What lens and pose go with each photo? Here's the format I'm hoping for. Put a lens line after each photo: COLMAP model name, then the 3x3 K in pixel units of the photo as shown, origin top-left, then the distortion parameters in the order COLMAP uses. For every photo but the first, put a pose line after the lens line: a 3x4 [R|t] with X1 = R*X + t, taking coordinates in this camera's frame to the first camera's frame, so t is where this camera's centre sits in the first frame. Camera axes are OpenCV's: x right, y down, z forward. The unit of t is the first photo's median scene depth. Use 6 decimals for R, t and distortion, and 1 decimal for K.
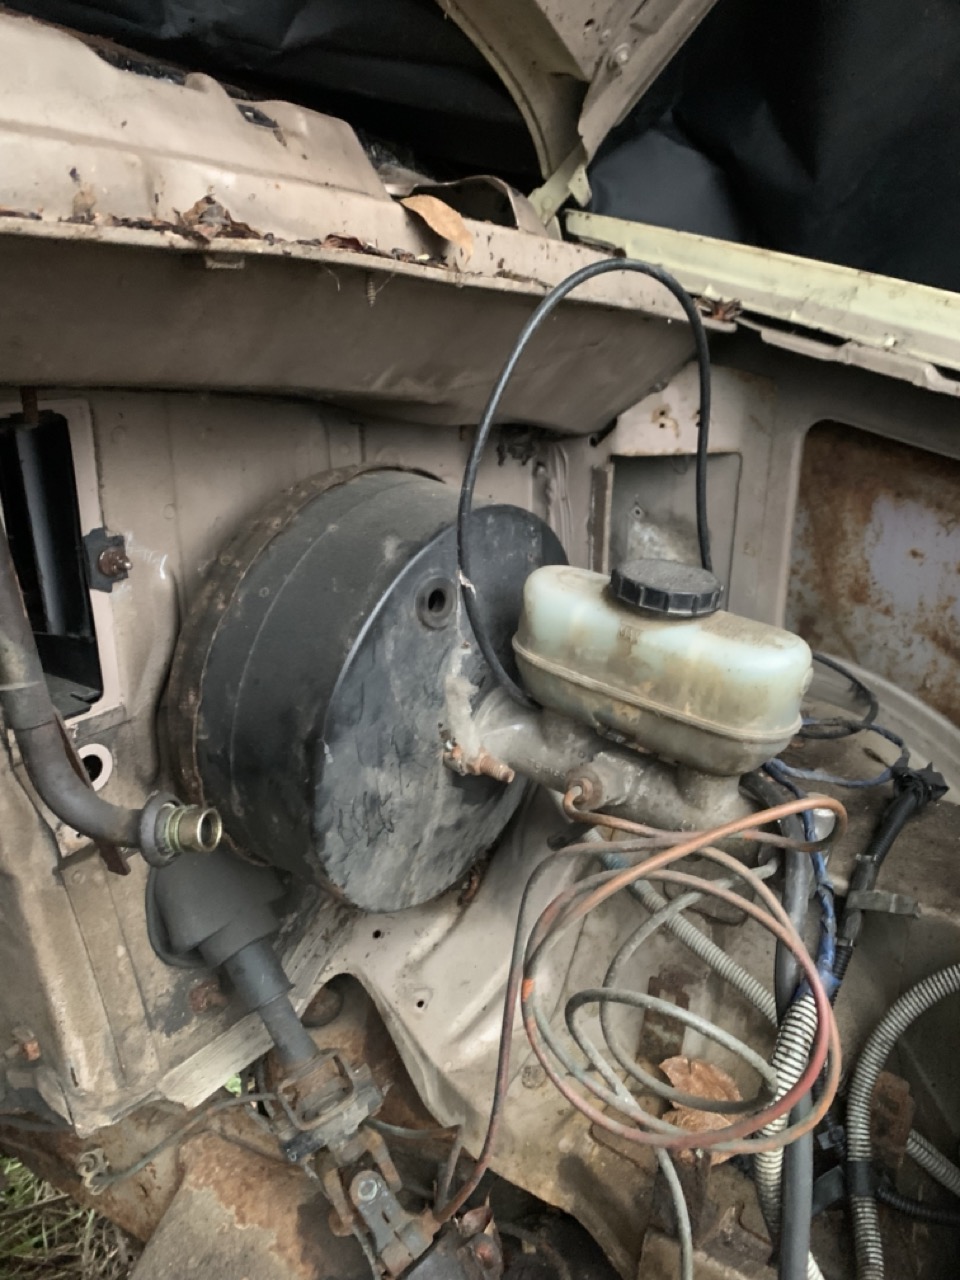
lens RADIAL K [[964.2, 0, 486.1], [0, 964.2, 642.7], [0, 0, 1]] dist [0.002639, -0.001530]
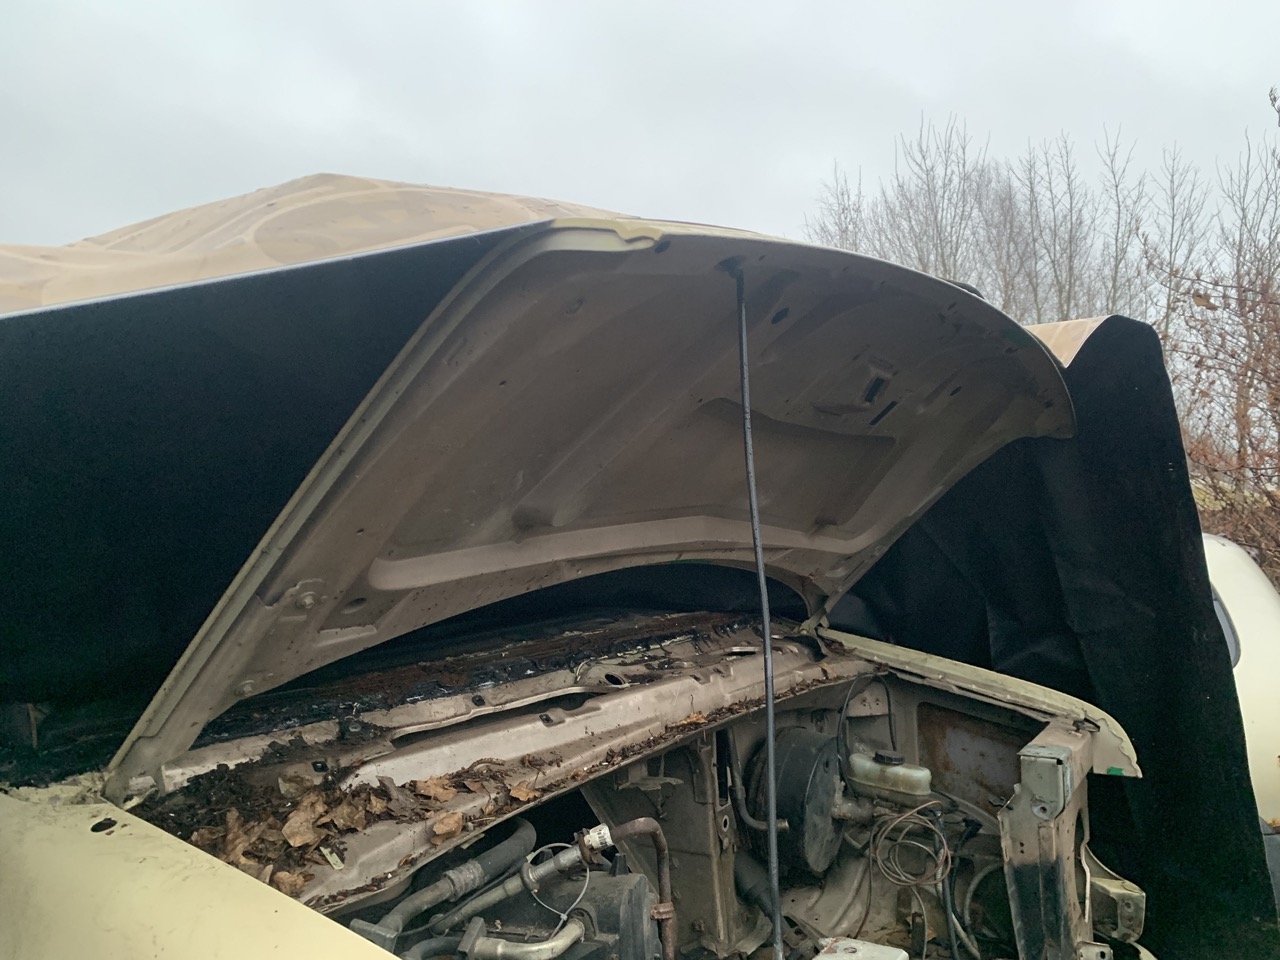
lens RADIAL K [[964.2, 0, 640.0], [0, 964.2, 480.0], [0, 0, 1]] dist [0.002639, -0.001530]
pose [[0.997838, -0.026844, 0.059982, -0.730537], [0.048505, 0.916681, -0.396664, 0.295003], [-0.044337, 0.398716, 0.916002, -2.104390]]
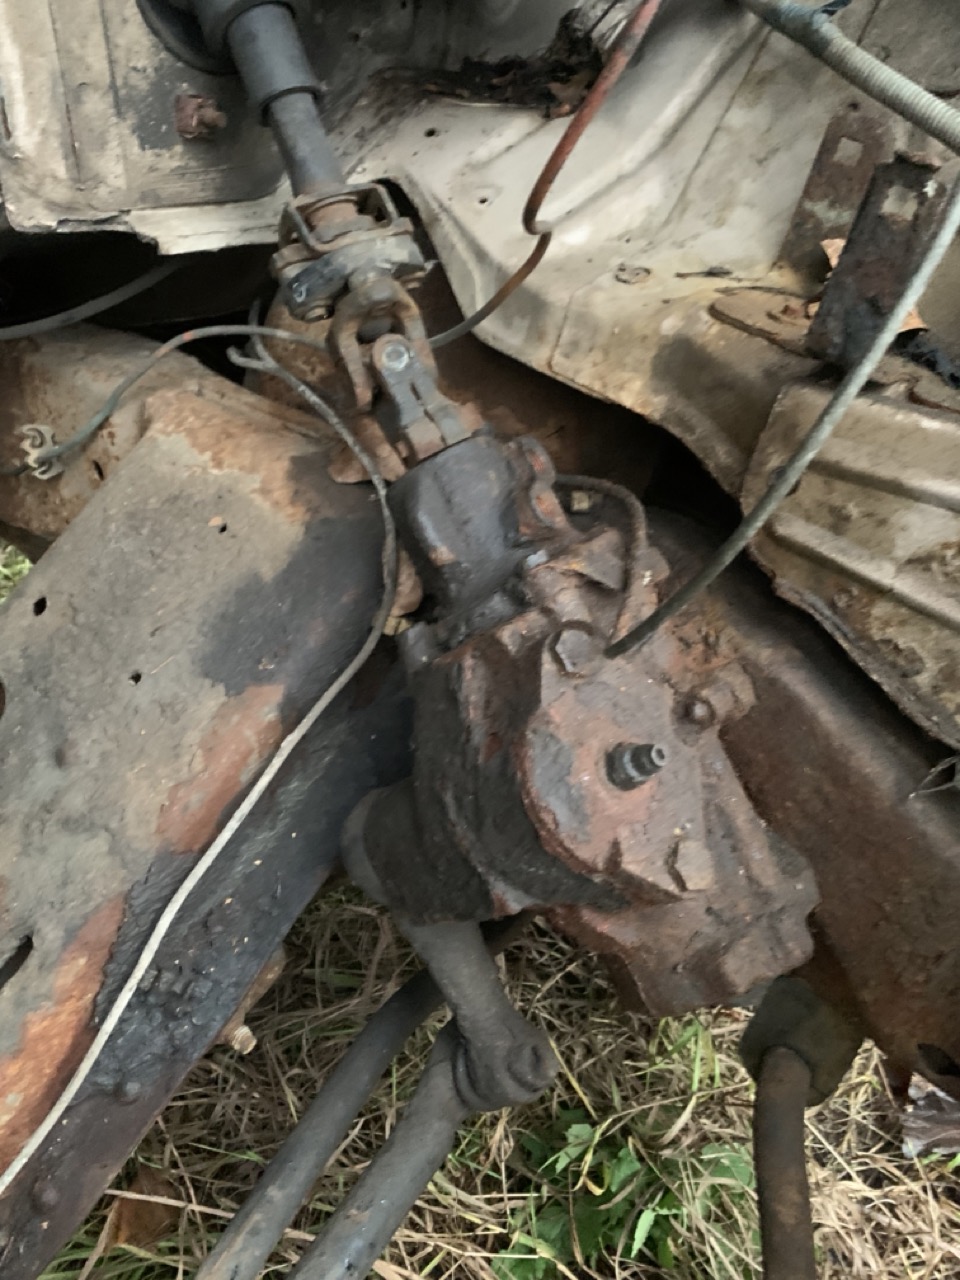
lens RADIAL K [[961.9, 0, 480.0], [0, 961.9, 640.0], [0, 0, 1]] dist [0.007576, -0.005627]
pose [[0.988022, 0.151051, 0.031562, -0.043409], [-0.154085, 0.954587, 0.254993, 0.517338], [0.008389, -0.256802, 0.966428, 0.199223]]
